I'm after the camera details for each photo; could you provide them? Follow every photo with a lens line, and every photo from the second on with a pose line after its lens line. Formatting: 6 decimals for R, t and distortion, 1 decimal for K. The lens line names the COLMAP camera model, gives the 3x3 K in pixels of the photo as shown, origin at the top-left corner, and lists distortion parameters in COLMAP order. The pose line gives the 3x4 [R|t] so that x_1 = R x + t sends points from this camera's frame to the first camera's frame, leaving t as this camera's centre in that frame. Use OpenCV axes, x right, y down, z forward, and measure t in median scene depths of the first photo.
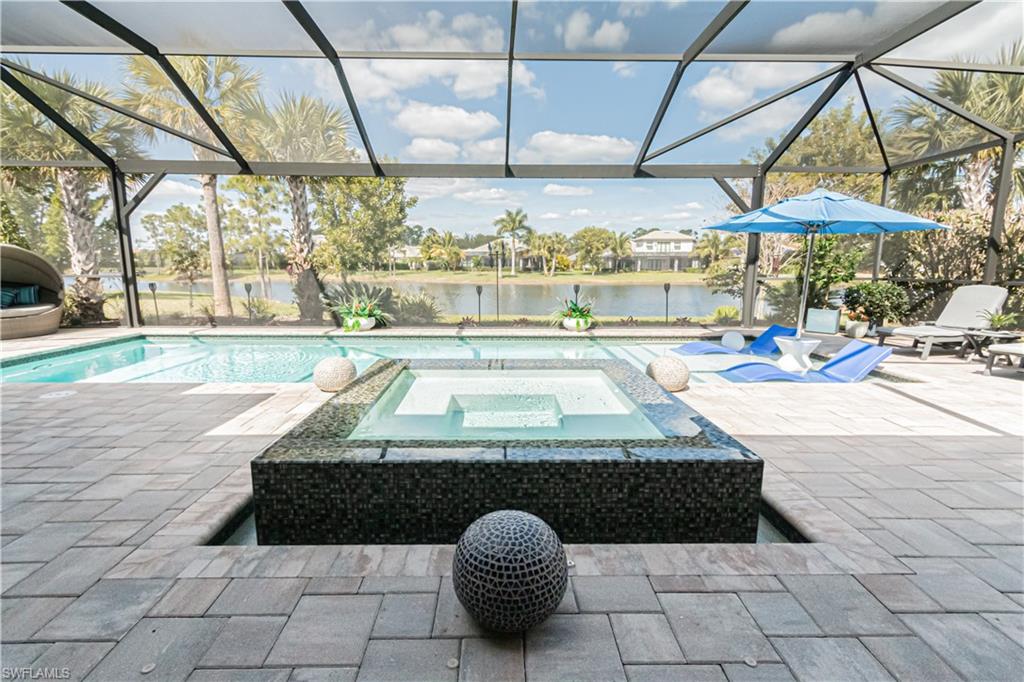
lens RADIAL K [[466.5, 0, 495.3], [0, 466.5, 339.7], [0, 0, 1]] dist [0.005453, -0.003516]
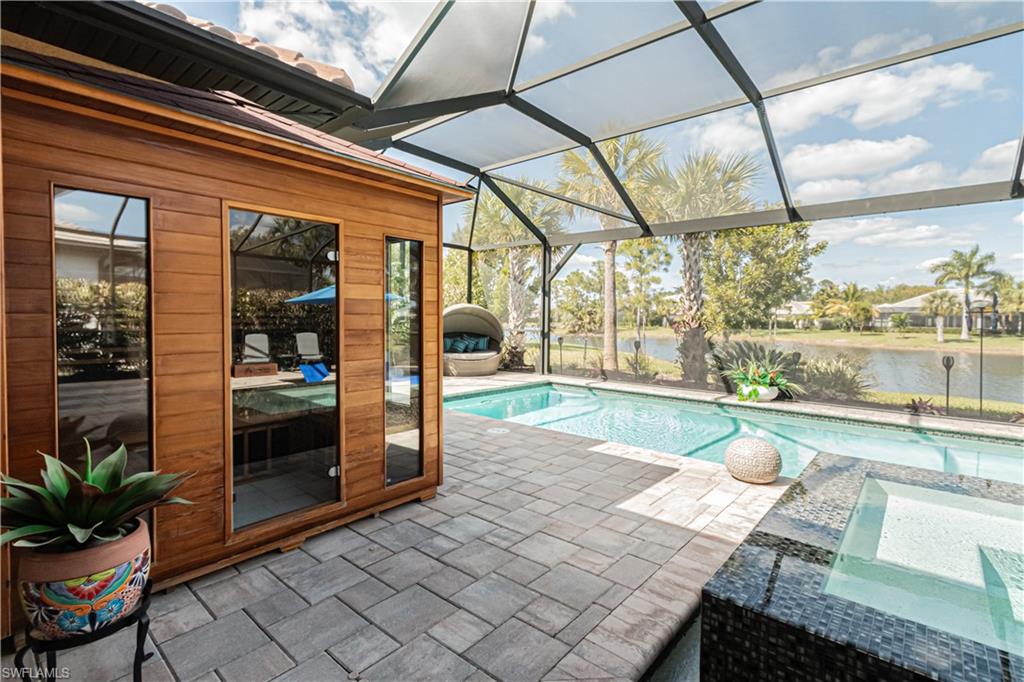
lens RADIAL K [[466.5, 0, 493.7], [0, 466.5, 339.3], [0, 0, 1]] dist [0.005453, -0.003516]
pose [[0.734675, 0.037337, -0.677391, -0.044332], [-0.118694, 0.990158, -0.074154, -0.006667], [0.667956, 0.134881, 0.731876, 0.027677]]
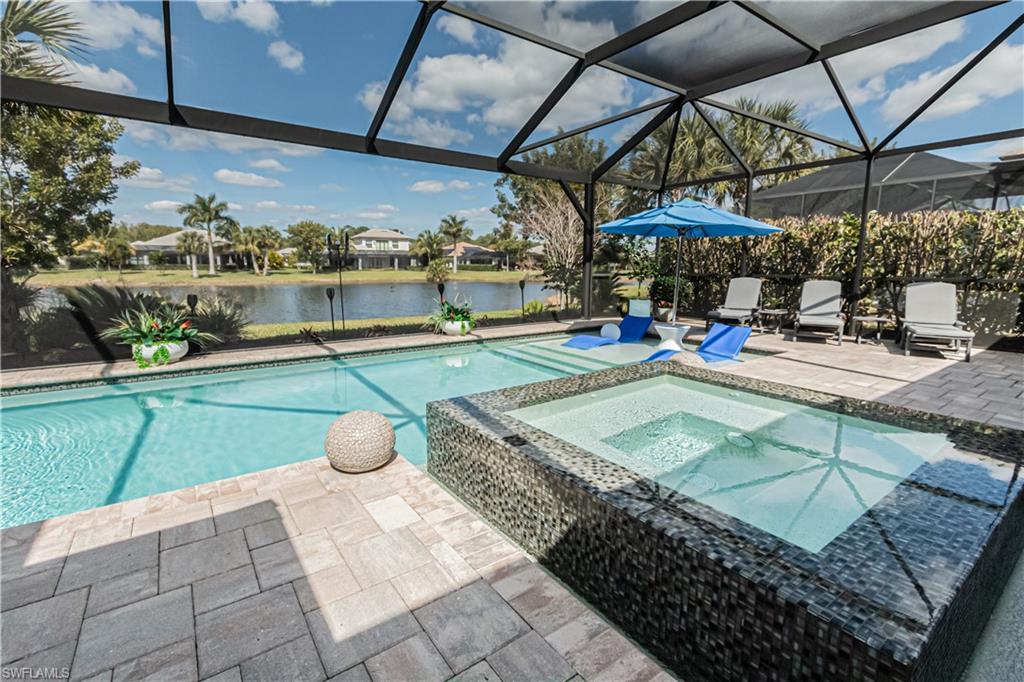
lens RADIAL K [[466.5, 0, 505.6], [0, 466.5, 342.6], [0, 0, 1]] dist [0.005453, -0.003516]
pose [[0.813274, -0.094075, 0.574225, -0.171824], [0.088205, 0.995372, 0.038147, -0.019048], [-0.575156, 0.019625, 0.817808, 0.129910]]
